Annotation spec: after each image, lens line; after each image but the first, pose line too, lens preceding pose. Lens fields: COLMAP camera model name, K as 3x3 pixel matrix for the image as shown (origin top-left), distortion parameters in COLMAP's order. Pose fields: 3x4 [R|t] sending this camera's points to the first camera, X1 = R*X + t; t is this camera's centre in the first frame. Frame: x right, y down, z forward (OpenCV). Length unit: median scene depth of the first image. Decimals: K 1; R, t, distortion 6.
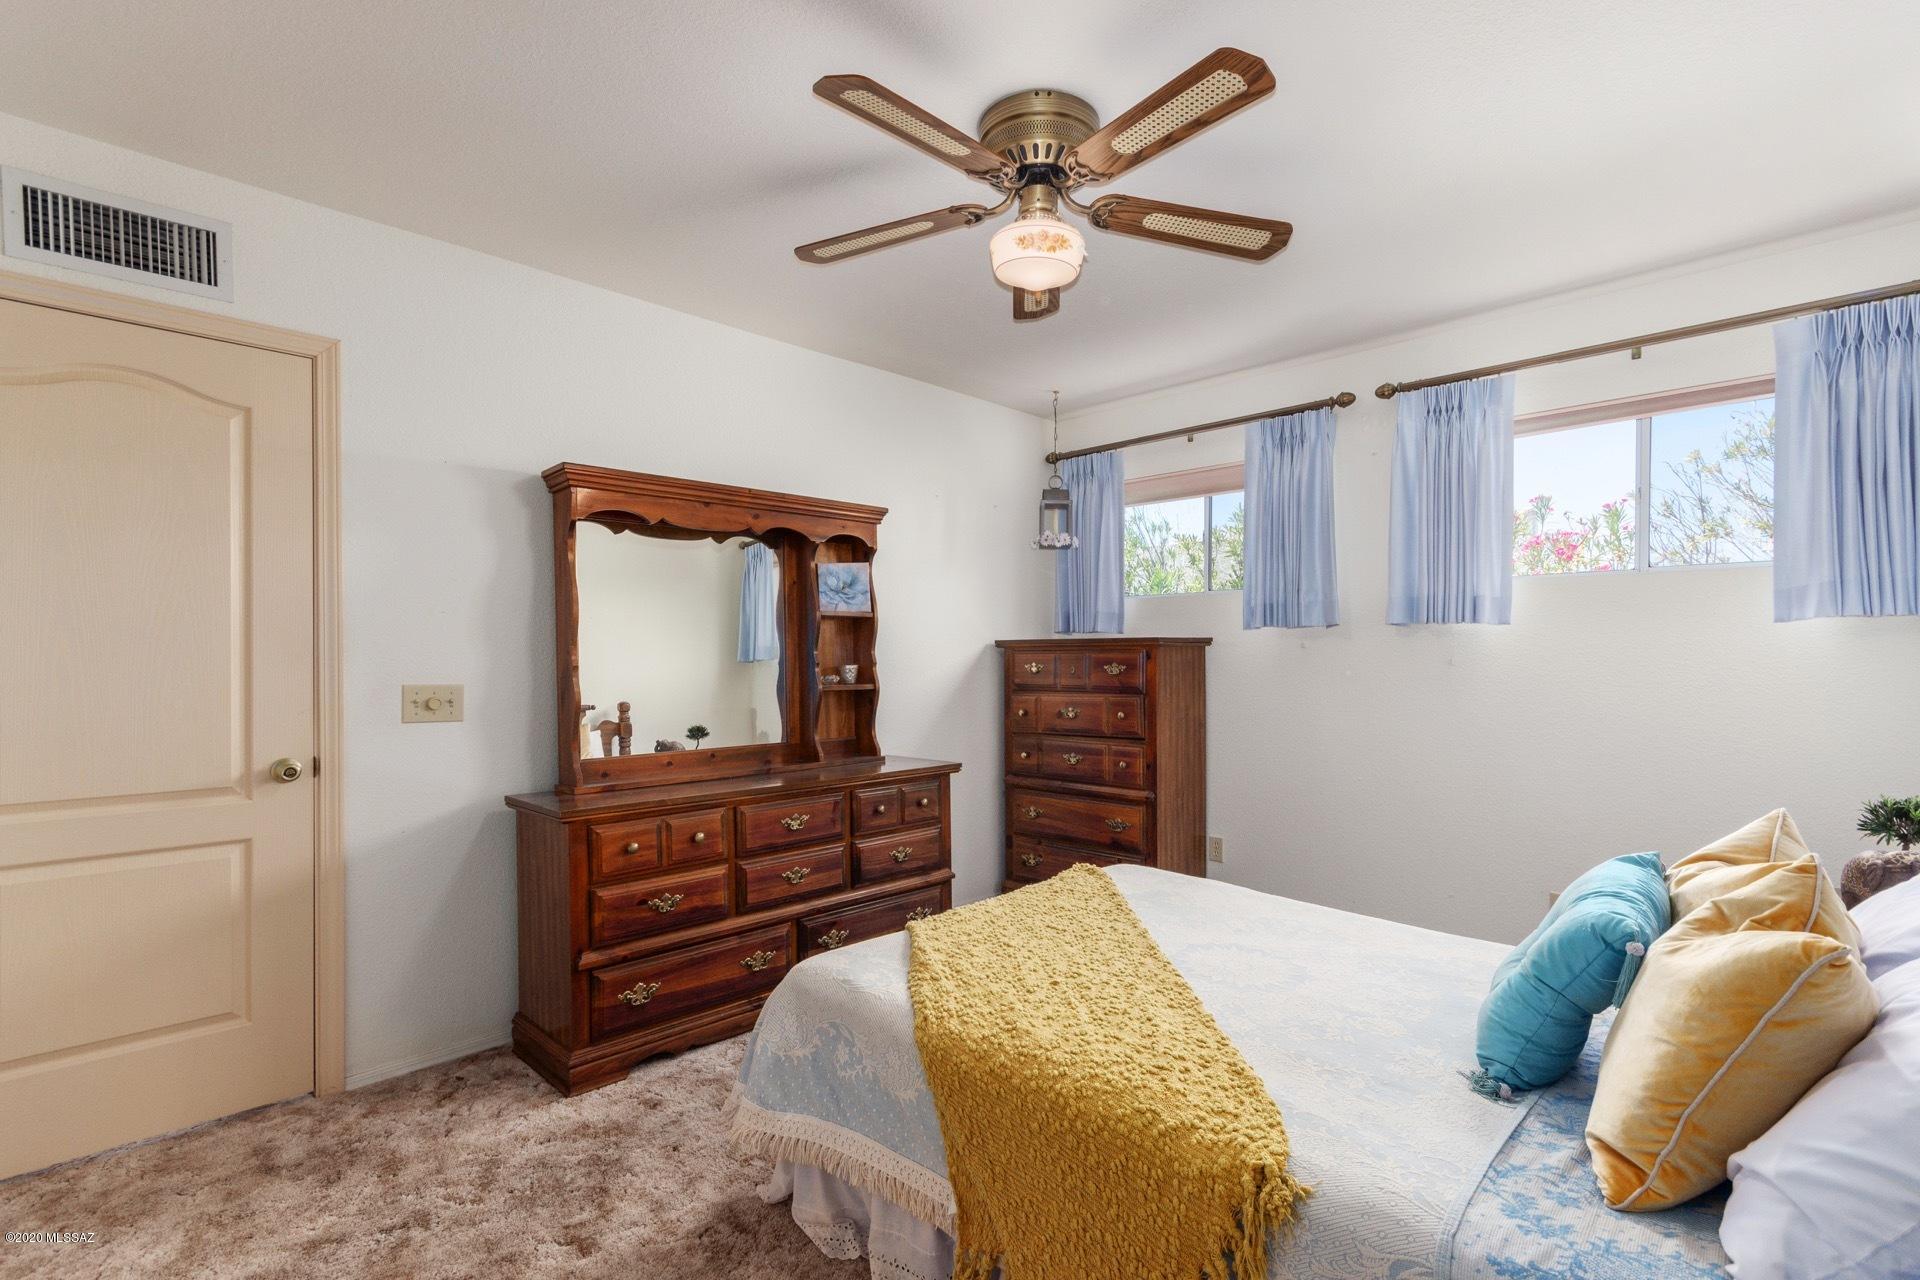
lens RADIAL K [[909.6, 0, 969.9], [0, 909.6, 654.9], [0, 0, 1]] dist [0.014892, -0.000266]
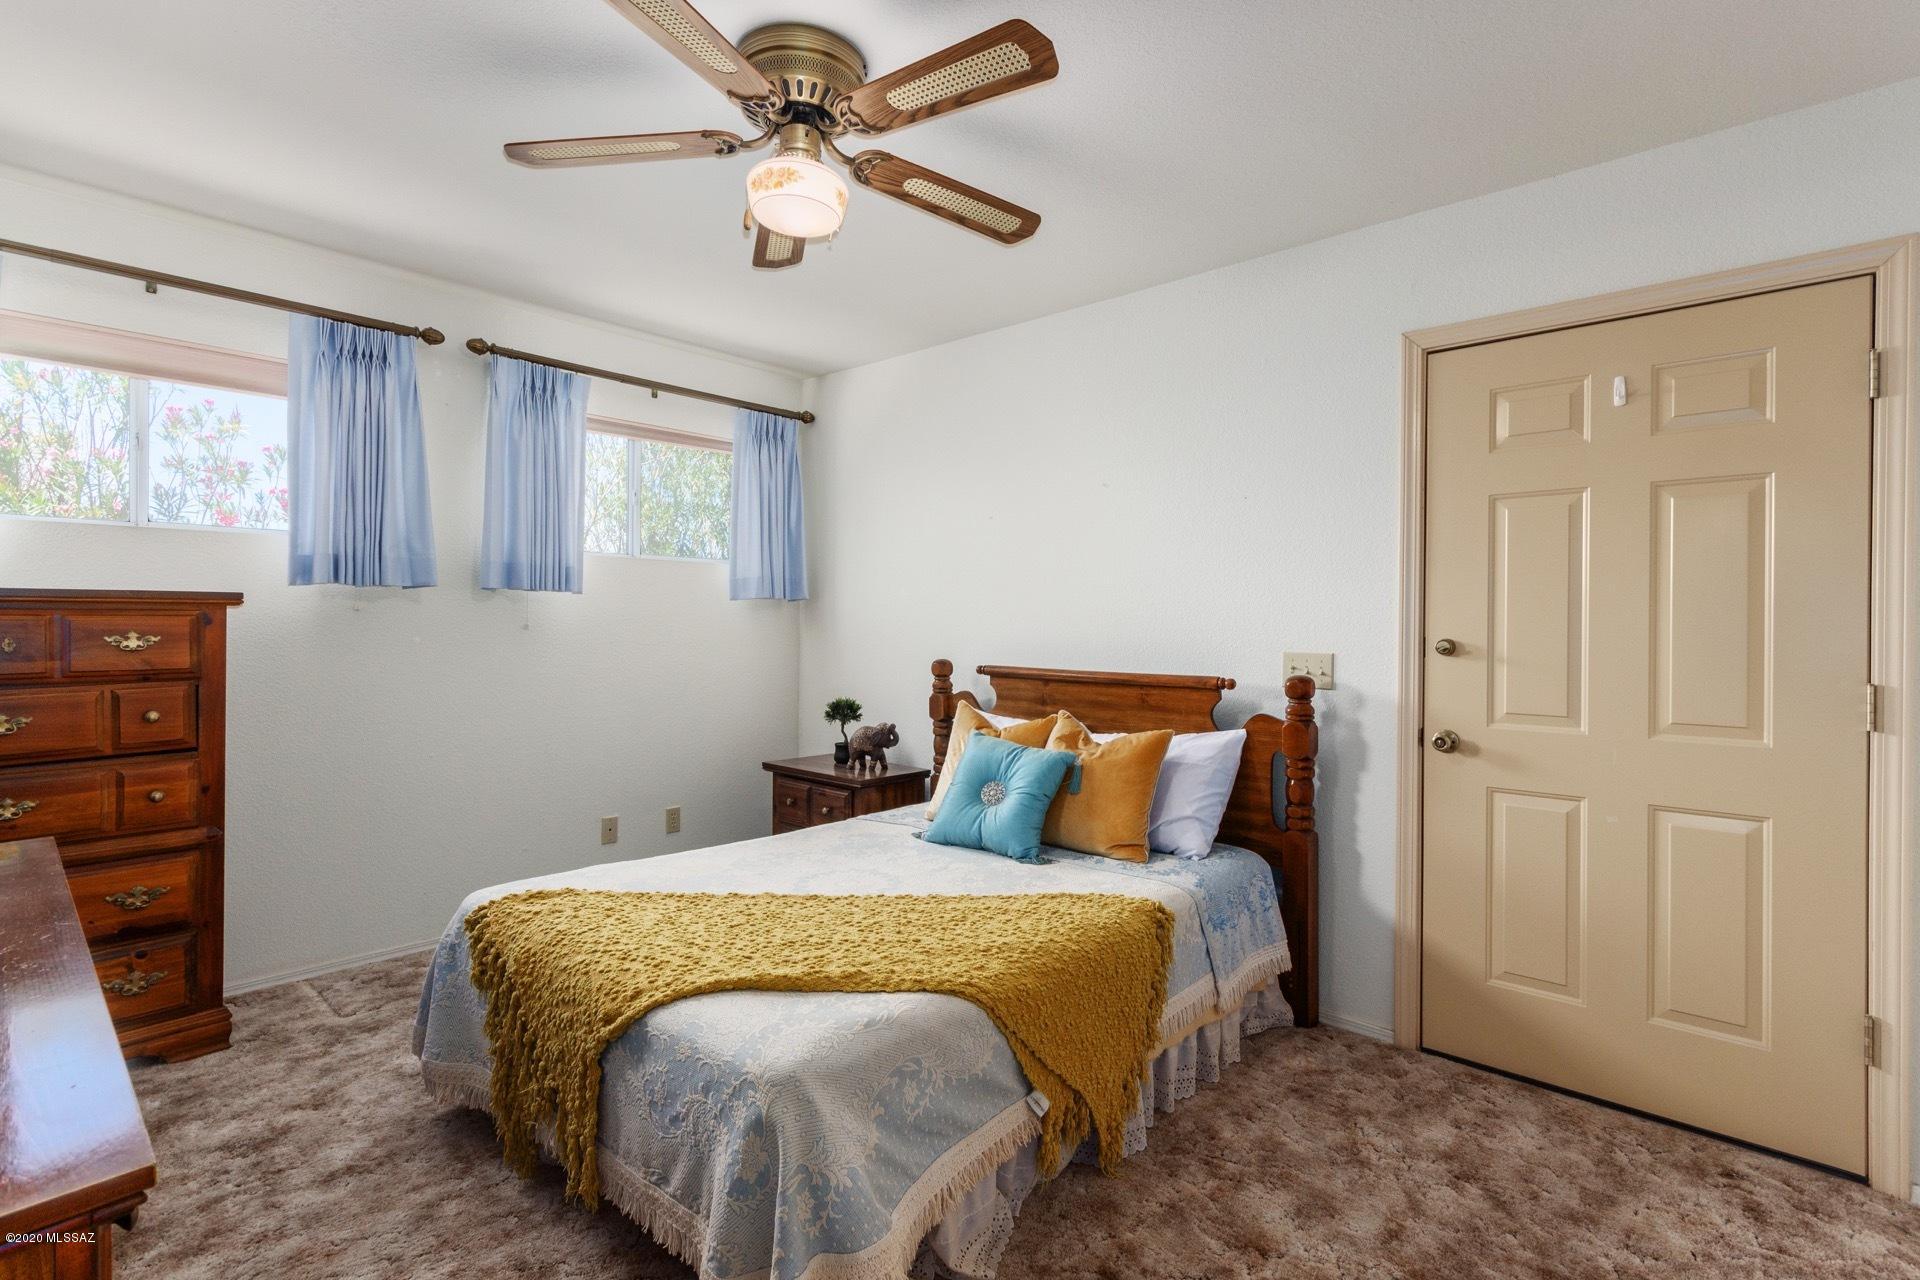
lens RADIAL K [[909.6, 0, 962.0], [0, 909.6, 613.5], [0, 0, 1]] dist [0.014892, -0.000266]
pose [[-0.040022, 0.005946, 0.999181, -0.516879], [-0.005775, 0.999964, -0.006181, -0.003181], [-0.999182, -0.006017, -0.039987, 0.512279]]
